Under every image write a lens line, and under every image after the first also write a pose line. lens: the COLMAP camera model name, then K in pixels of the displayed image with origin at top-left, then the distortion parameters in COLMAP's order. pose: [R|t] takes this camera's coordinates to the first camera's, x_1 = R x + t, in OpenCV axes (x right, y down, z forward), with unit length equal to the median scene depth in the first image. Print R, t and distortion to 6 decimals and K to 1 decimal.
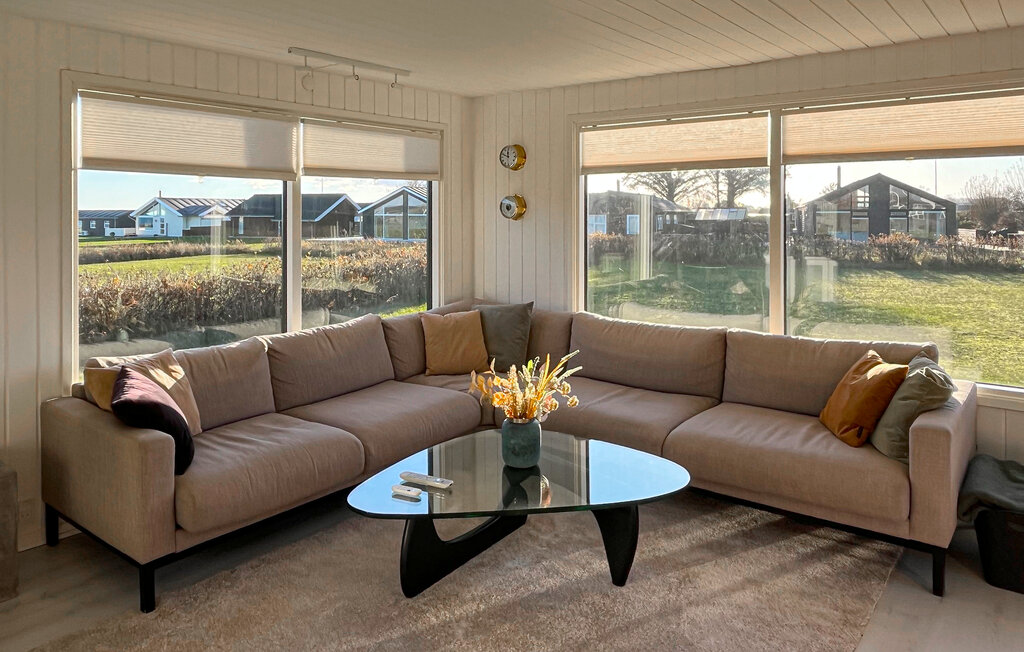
lens RADIAL K [[708.1, 0, 450.7], [0, 708.1, 325.4], [0, 0, 1]] dist [-0.002178, -0.001321]
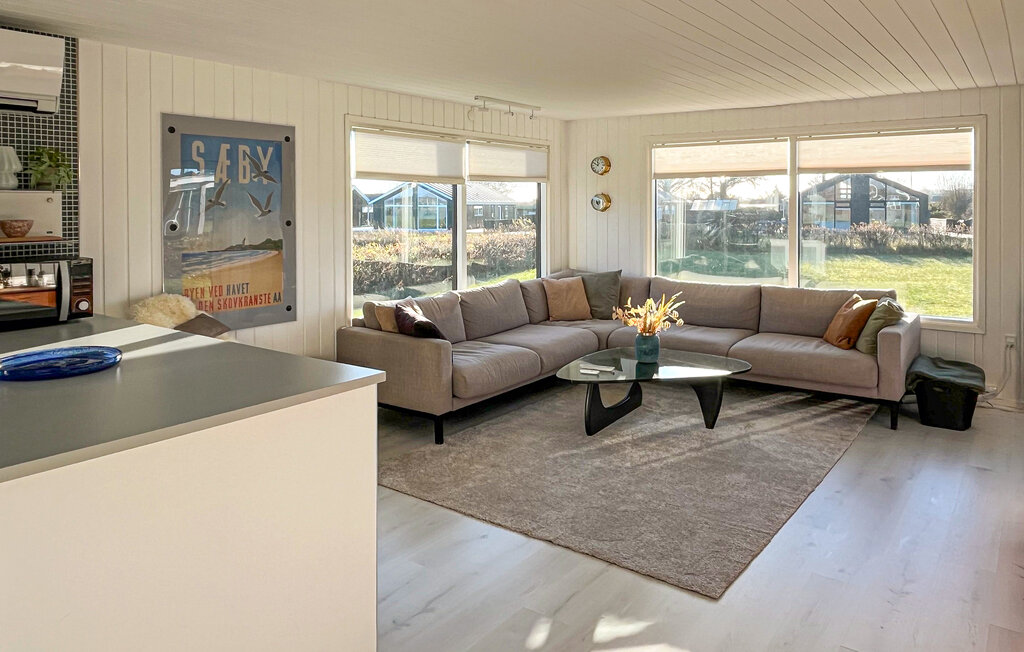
lens RADIAL K [[703.4, 0, 479.2], [0, 703.4, 329.0], [0, 0, 1]] dist [0.000215, -0.001825]
pose [[0.998767, -0.008908, 0.048838, -0.246986], [0.007973, 0.999782, 0.019307, 0.057912], [-0.049000, -0.018893, 0.998620, -0.405281]]
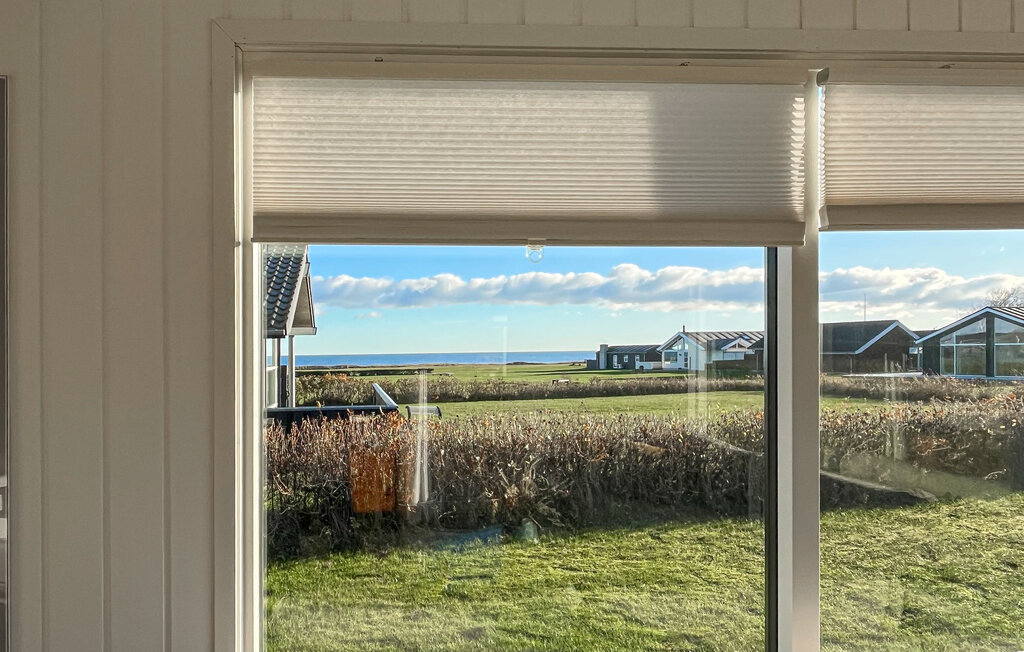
lens RADIAL K [[708.1, 0, 450.7], [0, 708.1, 325.4], [0, 0, 1]] dist [-0.002178, -0.001321]
pose [[0.760686, -0.035261, -0.648162, -0.117978], [-0.086366, 0.984148, -0.154898, -0.087704], [0.643349, 0.173808, 0.745582, 0.600266]]
